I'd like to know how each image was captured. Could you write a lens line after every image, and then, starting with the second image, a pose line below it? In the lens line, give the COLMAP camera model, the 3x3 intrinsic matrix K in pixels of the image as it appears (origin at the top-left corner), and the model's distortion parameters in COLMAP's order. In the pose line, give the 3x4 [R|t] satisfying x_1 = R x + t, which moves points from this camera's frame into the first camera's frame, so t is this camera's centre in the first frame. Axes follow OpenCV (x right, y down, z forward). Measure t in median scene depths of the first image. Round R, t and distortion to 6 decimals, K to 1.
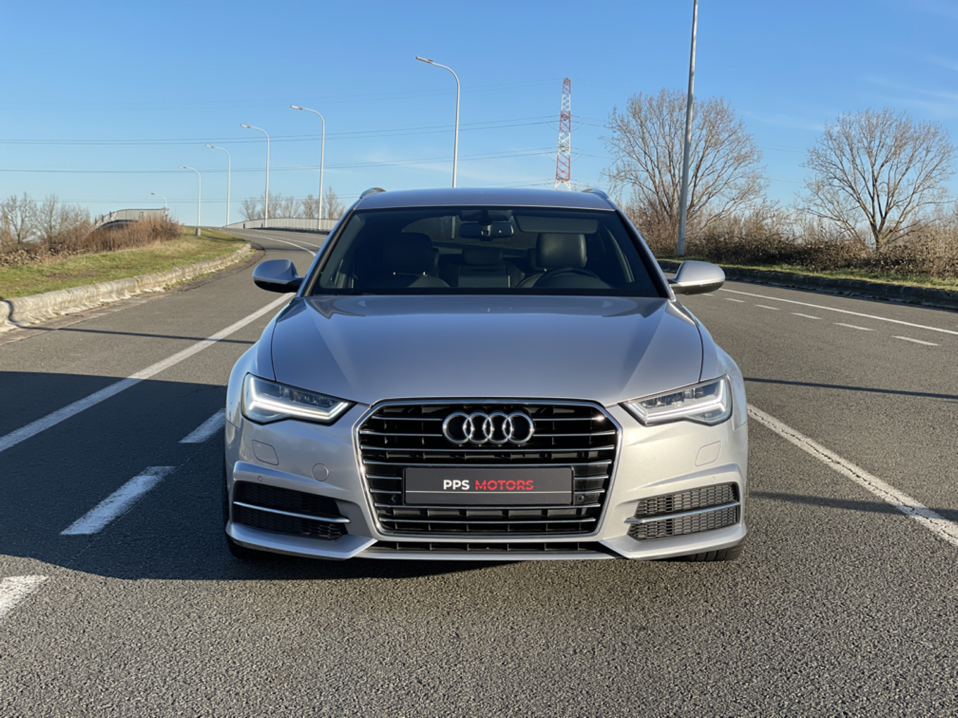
lens RADIAL K [[1438.7, 0, 482.7], [0, 1438.7, 362.4], [0, 0, 1]] dist [0.111400, 0.000000]
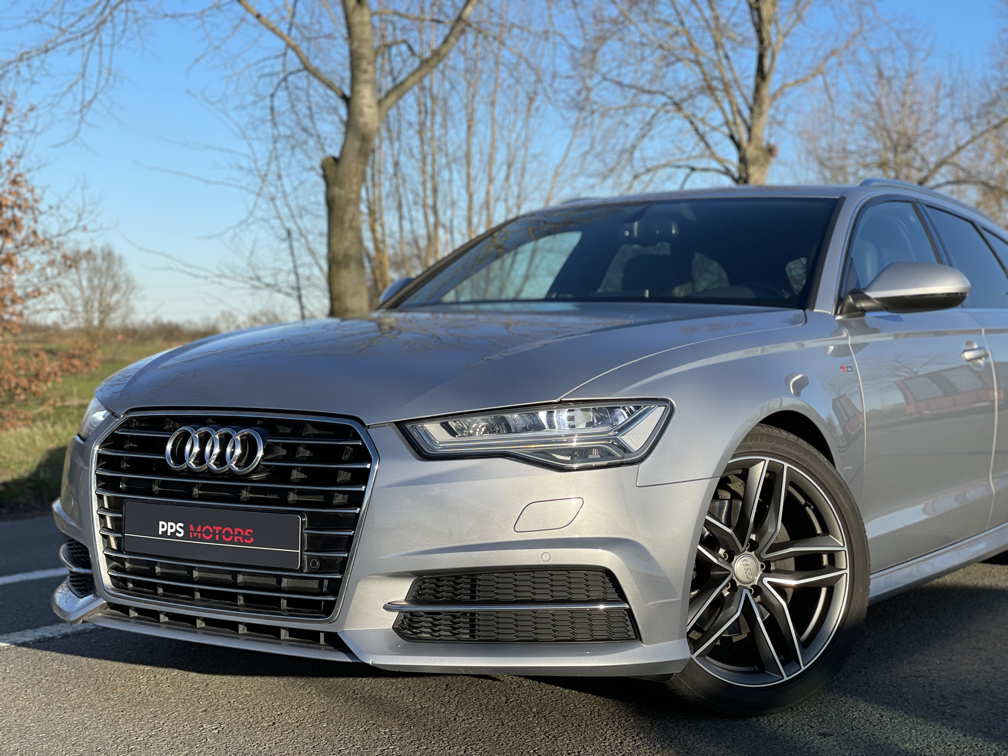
lens RADIAL K [[1513.7, 0, 500.6], [0, 1513.7, 374.9], [0, 0, 1]] dist [0.111400, 0.000000]
pose [[0.828570, 0.009482, -0.559805, 0.521802], [-0.057005, 0.996089, -0.067501, 0.050956], [0.556976, 0.087841, 0.825870, 0.469031]]
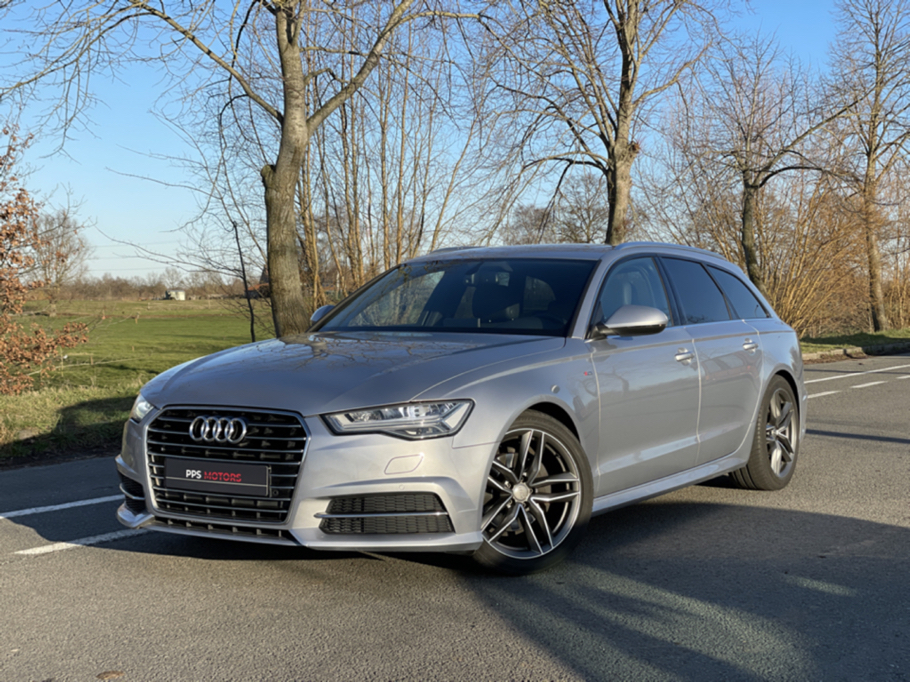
lens RADIAL K [[1366.6, 0, 460.2], [0, 1366.6, 338.2], [0, 0, 1]] dist [0.111400, 0.000000]
pose [[0.844717, 0.008572, -0.535145, 0.800871], [-0.046799, 0.997225, -0.057899, 0.025766], [0.533163, 0.073953, 0.842774, 0.115903]]
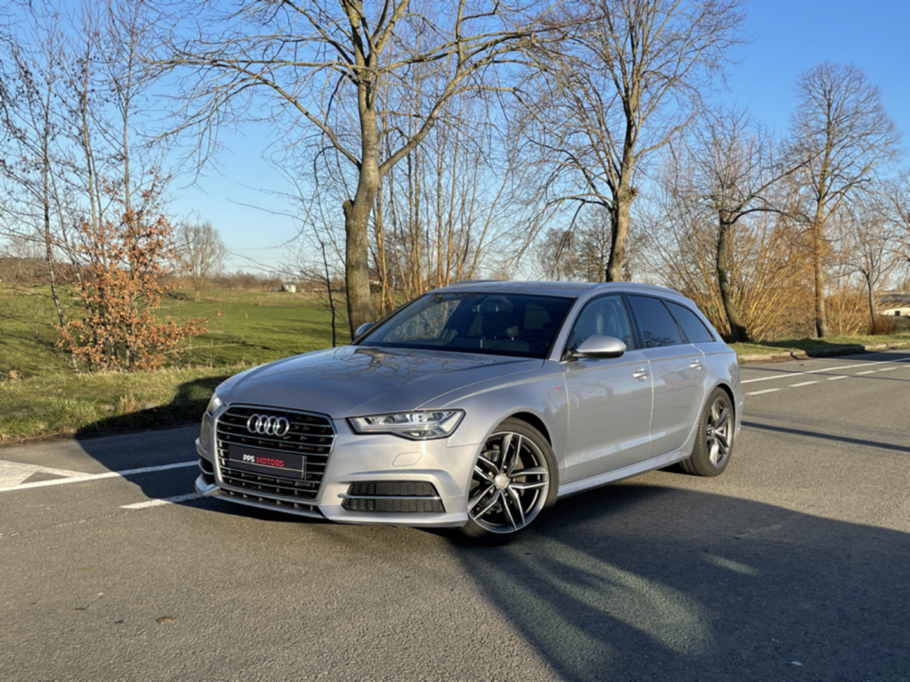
lens RADIAL K [[1038.6, 0, 456.8], [0, 1038.6, 343.6], [0, 0, 1]] dist [0.068626, 0.000000]
pose [[0.819261, 0.047072, -0.571486, 0.828791], [-0.084008, 0.995724, -0.038415, -0.017805], [0.567234, 0.079482, 0.819712, 0.161433]]
